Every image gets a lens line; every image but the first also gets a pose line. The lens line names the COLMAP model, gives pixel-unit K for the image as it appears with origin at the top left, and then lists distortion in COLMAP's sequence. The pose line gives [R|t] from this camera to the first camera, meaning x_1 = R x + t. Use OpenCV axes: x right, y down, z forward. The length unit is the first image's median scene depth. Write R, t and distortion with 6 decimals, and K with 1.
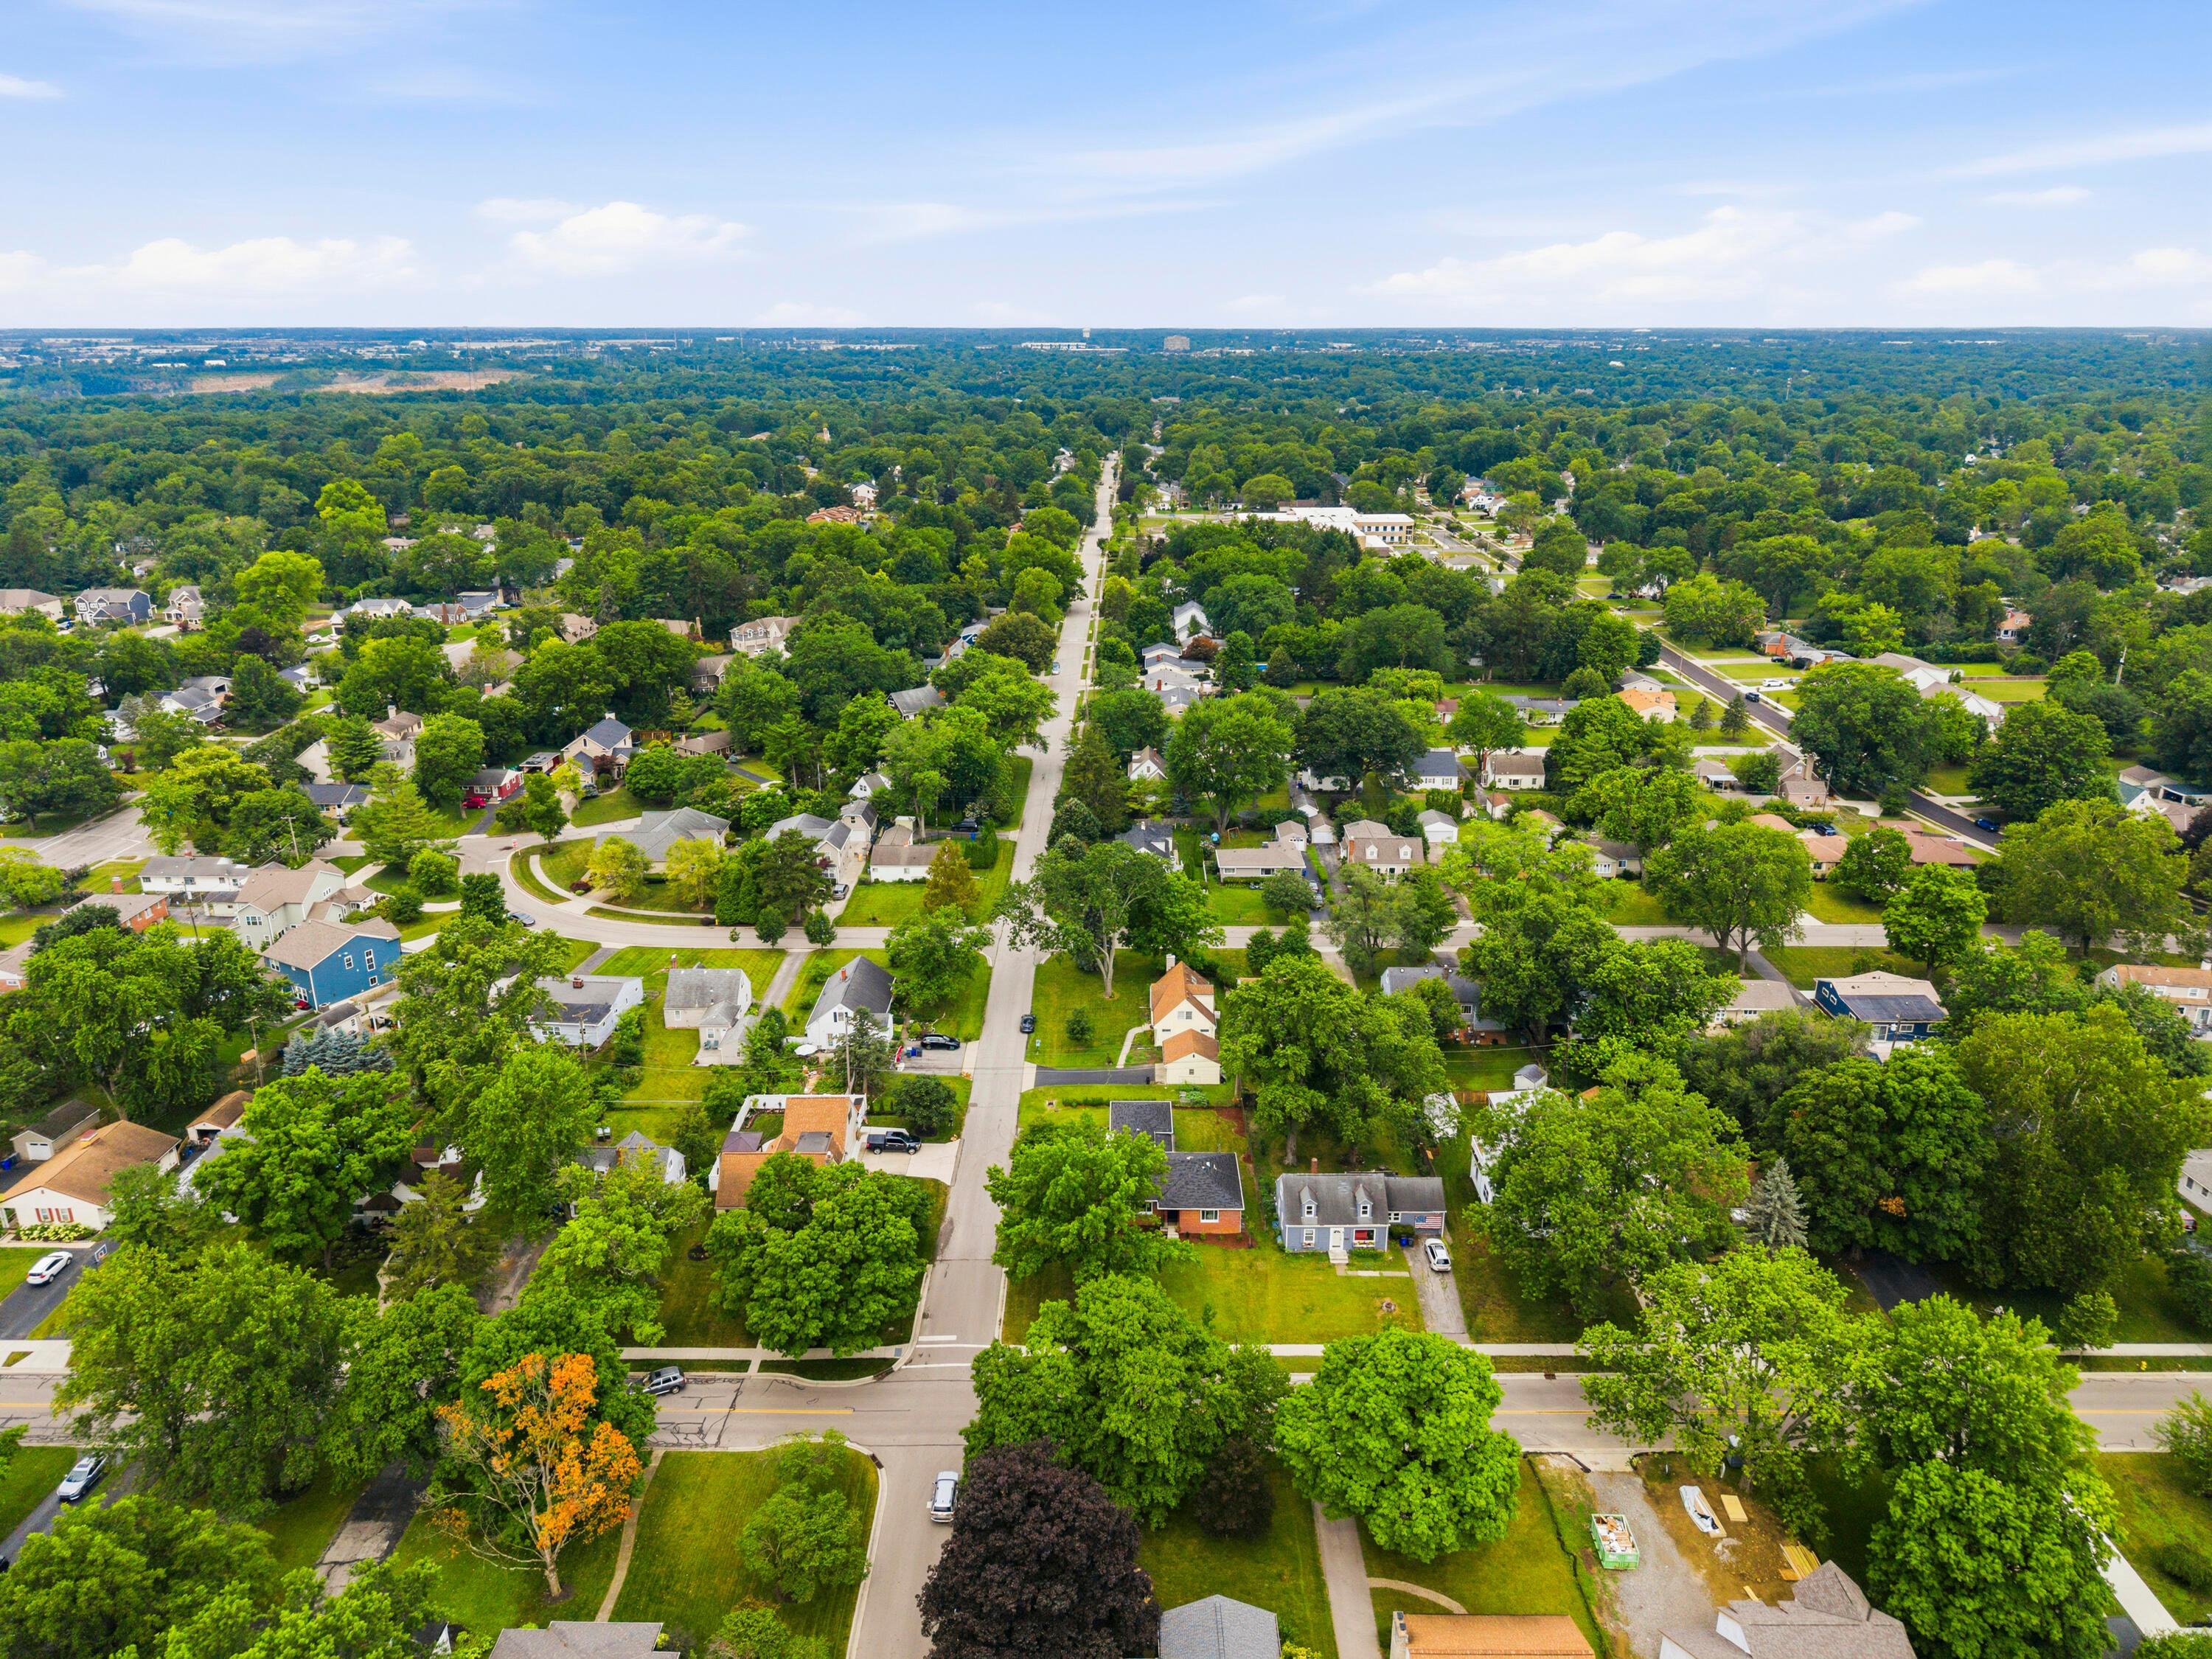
lens RADIAL K [[1475.3, 0, 1106.0], [0, 1475.3, 829.5], [0, 0, 1]] dist [0.024241, -0.025940]
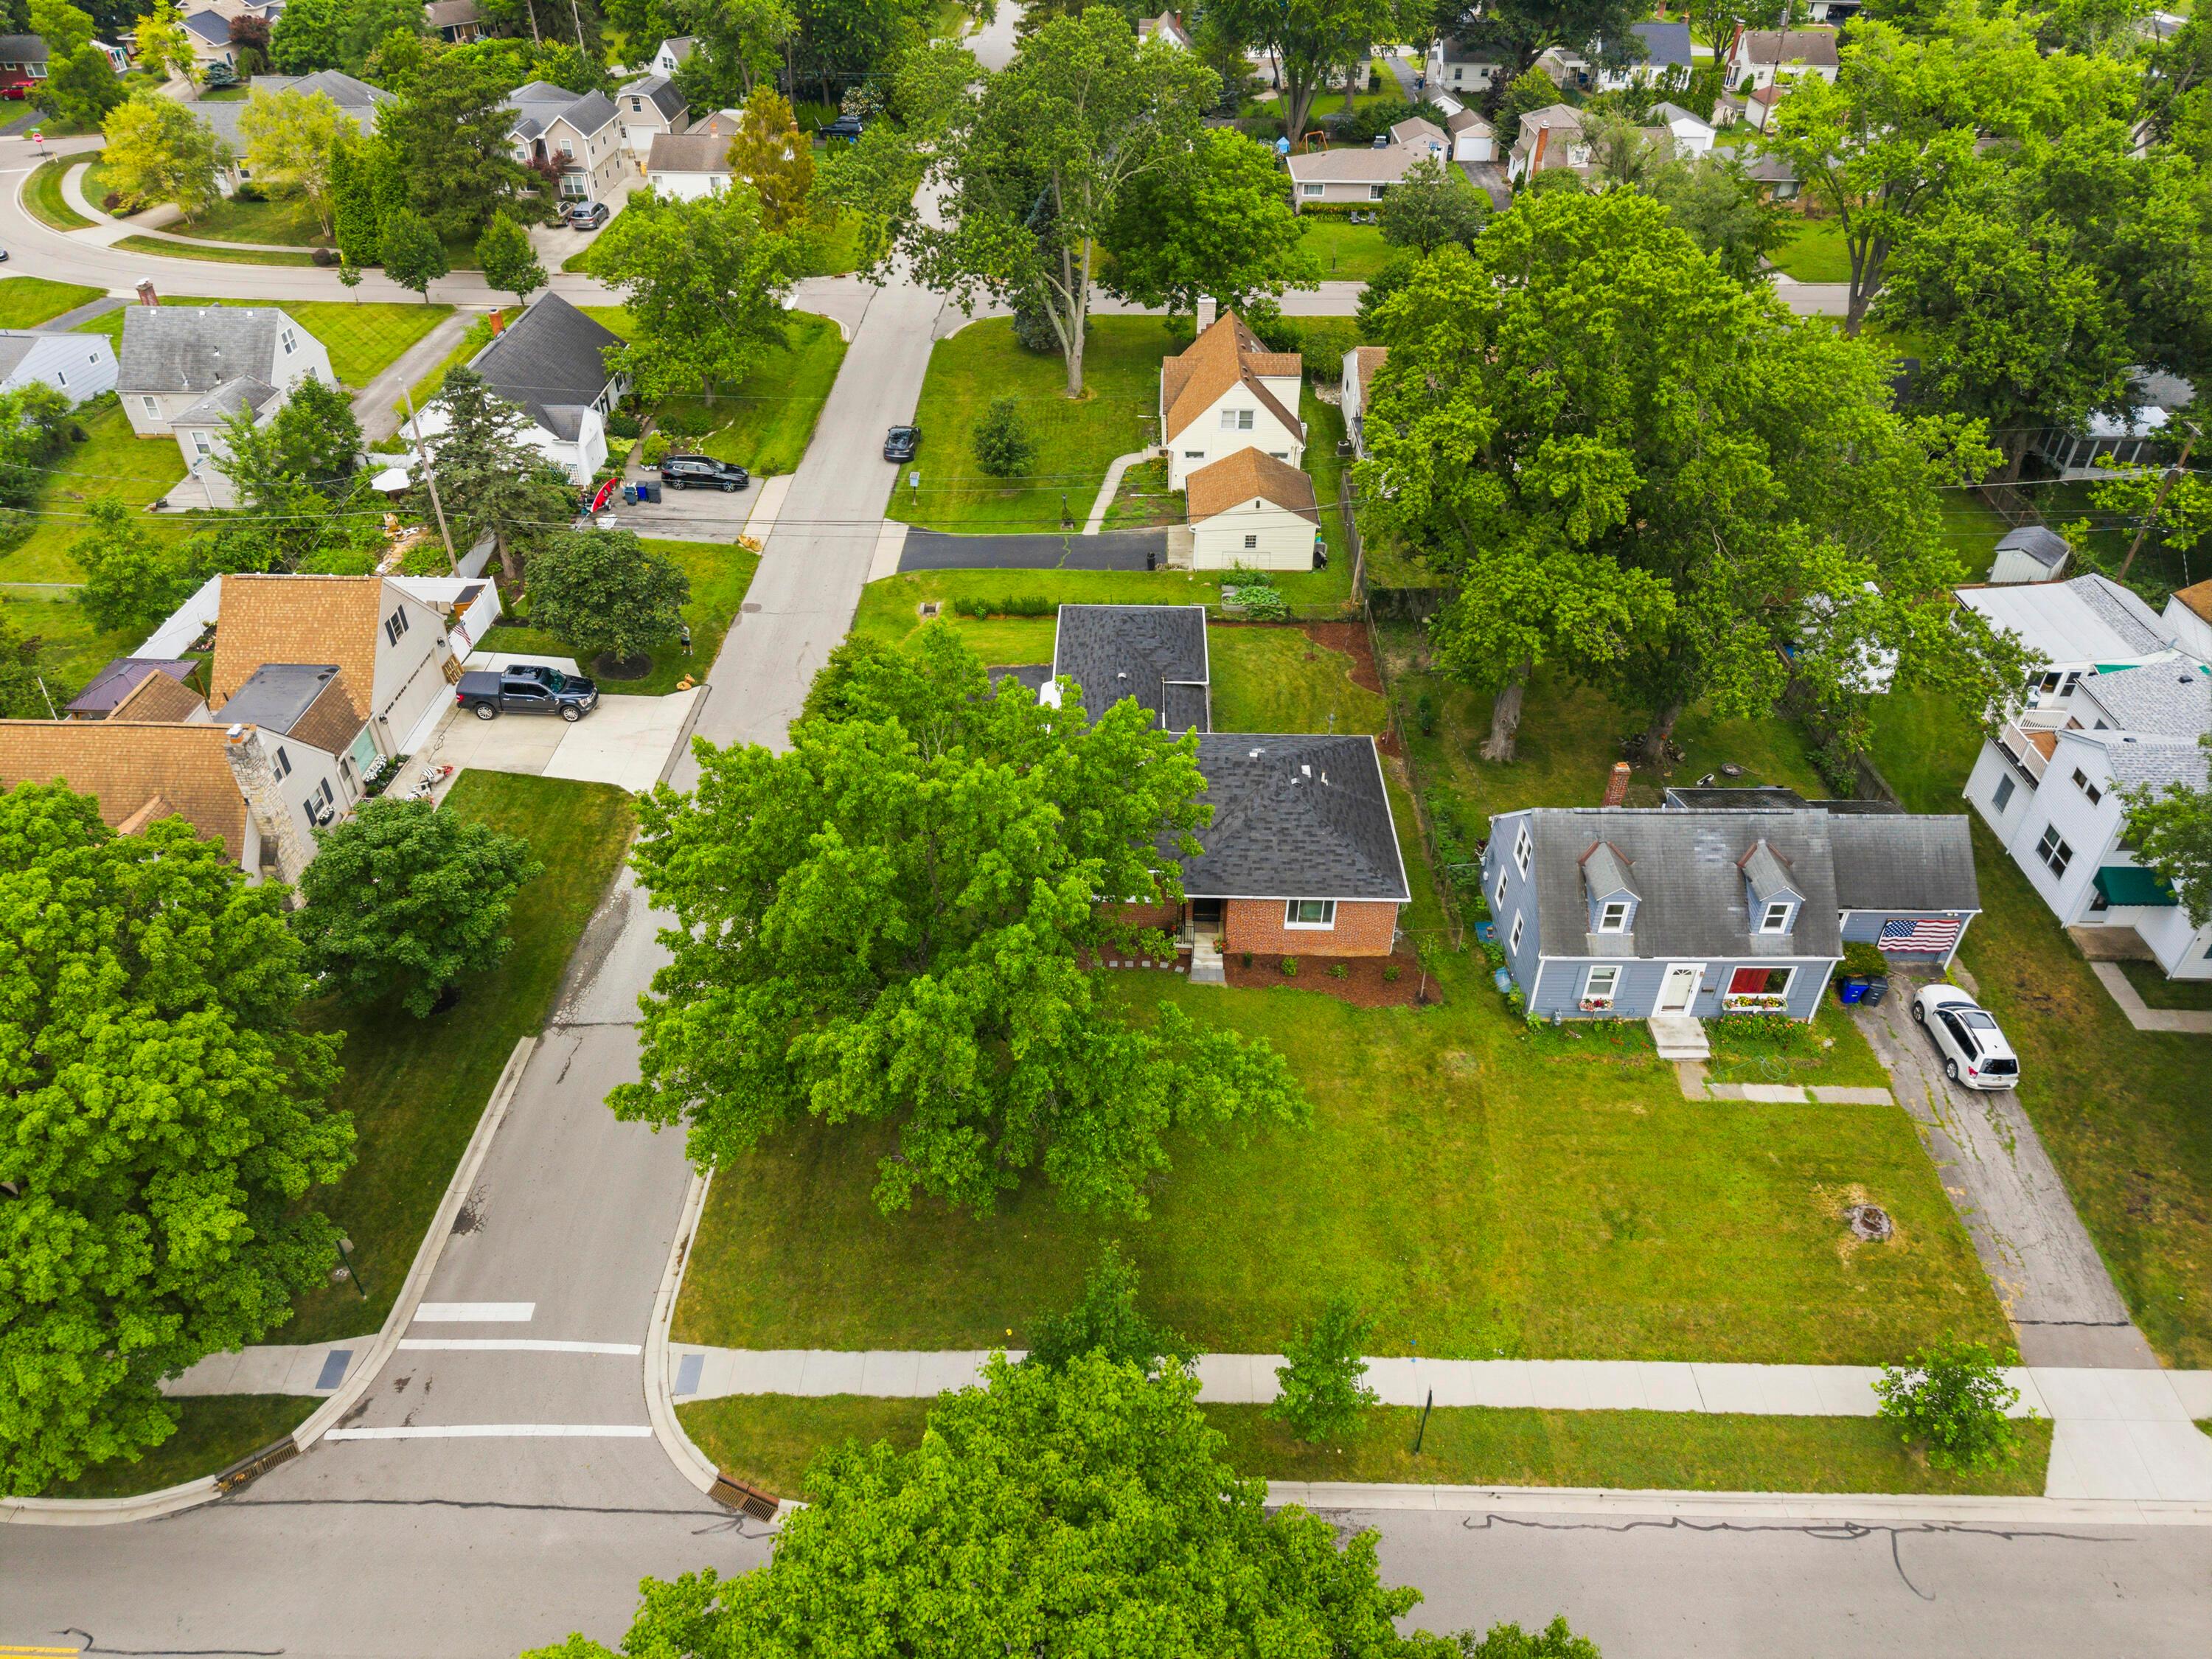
lens RADIAL K [[1547.5, 0, 1110.2], [0, 1547.5, 824.5], [0, 0, 1]] dist [0.129285, -0.130375]
pose [[0.999917, 0.012818, 0.001240, 0.016450], [-0.012582, 0.951818, 0.306405, 0.102467], [0.002747, -0.306395, 0.951900, 0.530884]]
